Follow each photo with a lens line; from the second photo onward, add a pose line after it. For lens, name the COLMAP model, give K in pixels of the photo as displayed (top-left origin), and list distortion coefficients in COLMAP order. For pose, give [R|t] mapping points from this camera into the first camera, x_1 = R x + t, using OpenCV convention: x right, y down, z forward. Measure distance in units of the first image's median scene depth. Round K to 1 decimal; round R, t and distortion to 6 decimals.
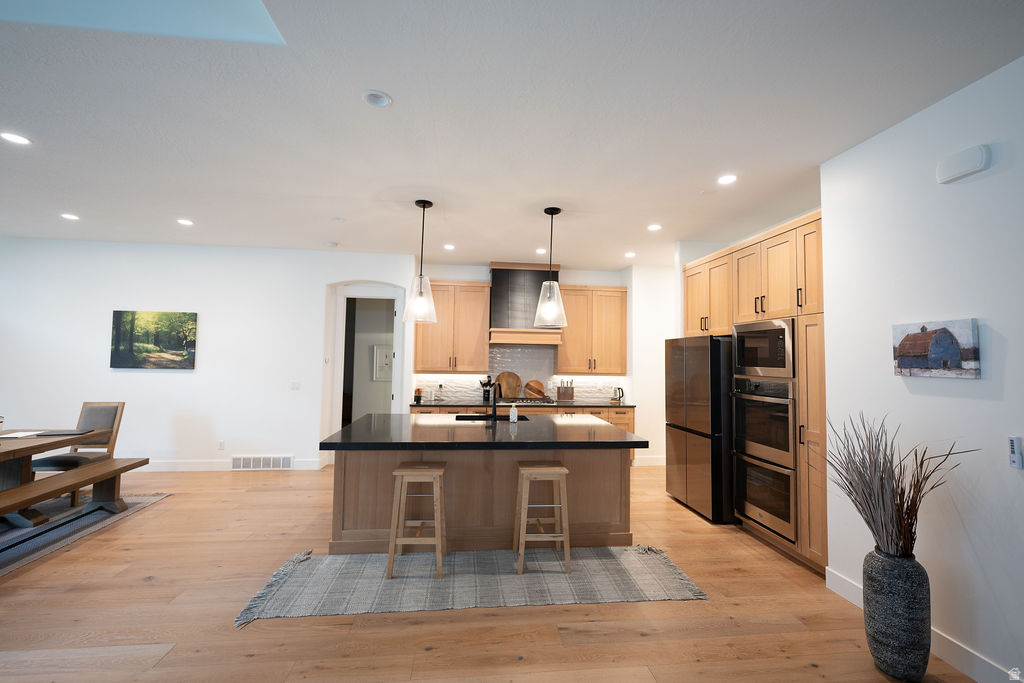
lens RADIAL K [[421.5, 0, 506.9], [0, 421.5, 337.5], [0, 0, 1]] dist [-0.000702, -0.000071]
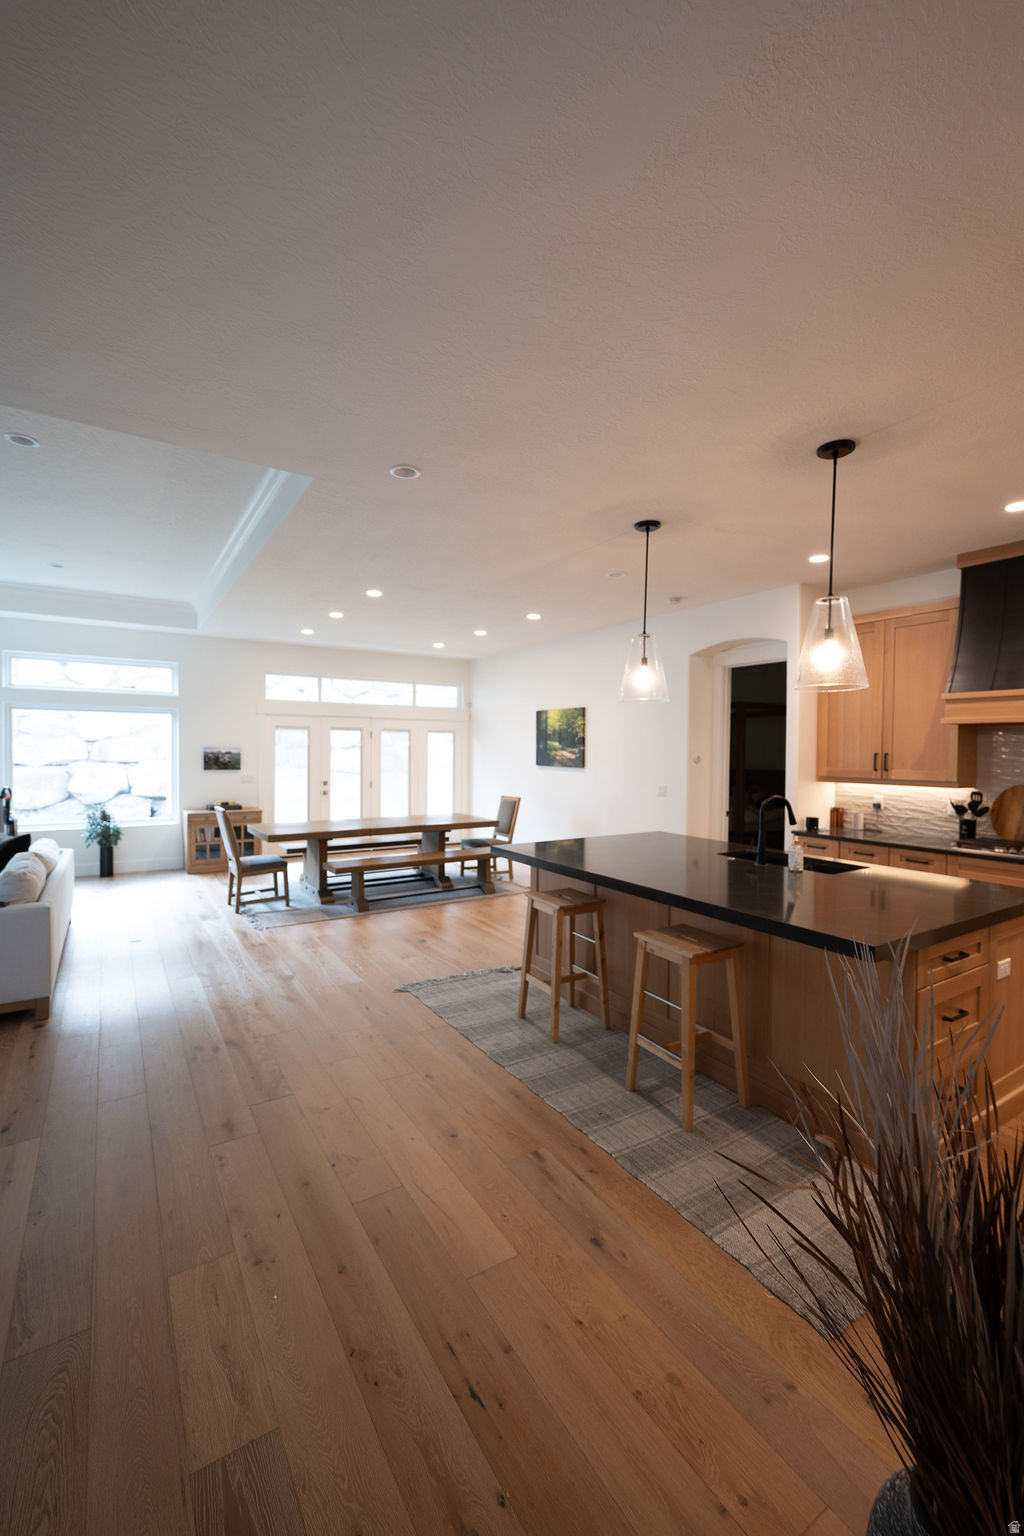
lens RADIAL K [[632.3, 0, 506.1], [0, 632.3, 760.2], [0, 0, 1]] dist [-0.000702, -0.000071]
pose [[0.440650, 0.003483, -0.897672, 0.614894], [0.041471, 0.998846, 0.024233, 0.024581], [0.896721, -0.047905, 0.439997, 0.332970]]
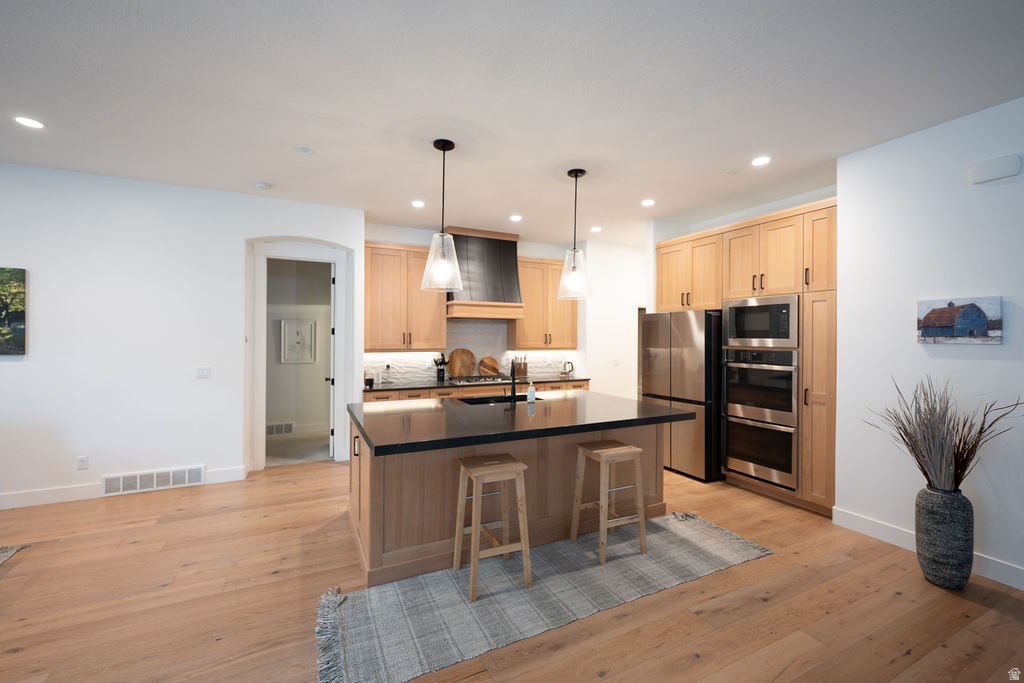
lens RADIAL K [[421.5, 0, 509.1], [0, 421.5, 336.5], [0, 0, 1]] dist [-0.000702, -0.000071]
pose [[0.939275, -0.011759, 0.342964, -0.363098], [-0.006773, 0.998583, 0.052785, 0.009799], [-0.343099, -0.051903, 0.937864, 0.171887]]
